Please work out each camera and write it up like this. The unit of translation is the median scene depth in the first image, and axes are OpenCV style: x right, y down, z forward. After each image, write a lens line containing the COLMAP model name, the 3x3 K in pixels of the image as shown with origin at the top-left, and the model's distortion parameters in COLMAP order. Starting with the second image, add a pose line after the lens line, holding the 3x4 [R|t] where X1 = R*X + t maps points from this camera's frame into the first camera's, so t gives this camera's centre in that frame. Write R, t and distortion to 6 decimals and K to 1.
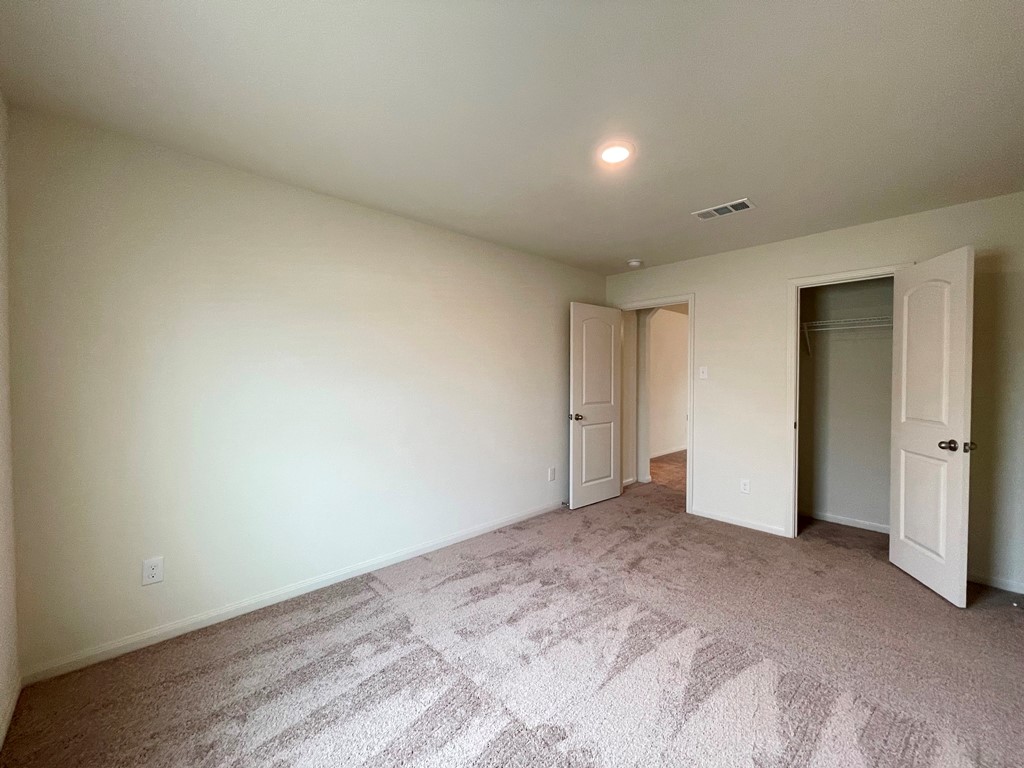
lens RADIAL K [[415.4, 0, 512.9], [0, 415.4, 382.1], [0, 0, 1]] dist [-0.005478, 0.001543]
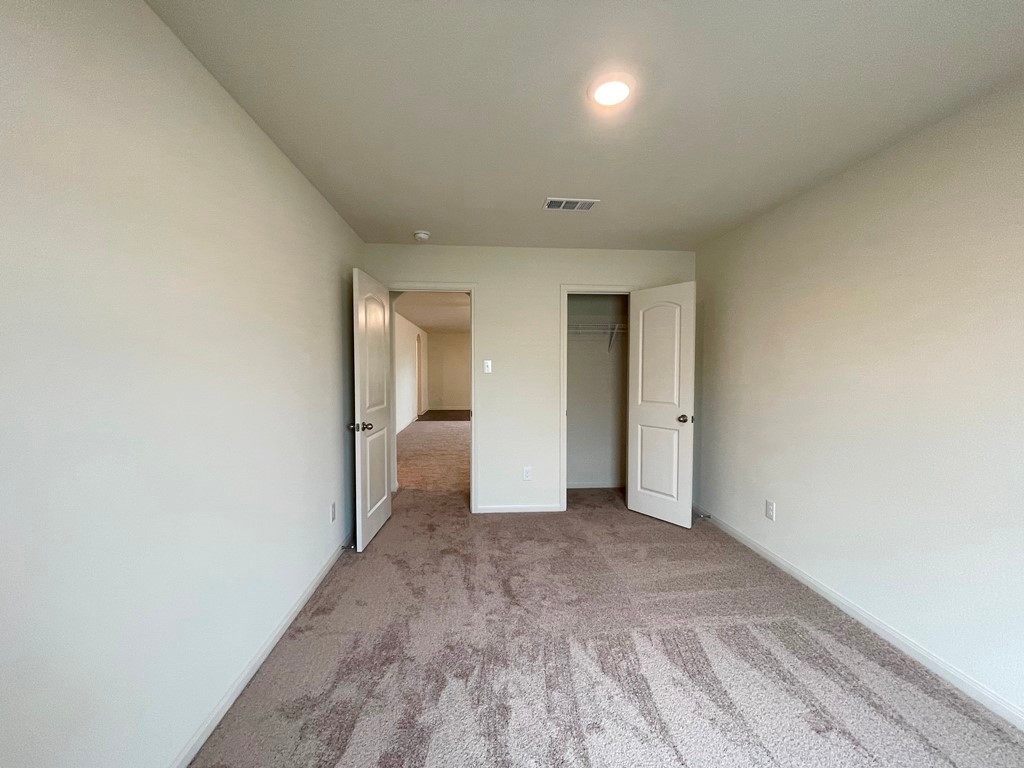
lens RADIAL K [[415.4, 0, 511.8], [0, 415.4, 384.0], [0, 0, 1]] dist [-0.005478, 0.001543]
pose [[0.627652, -0.034835, 0.777714, -0.349121], [0.011809, 0.999309, 0.035231, -0.020622], [-0.778405, -0.012929, 0.627630, 0.453940]]
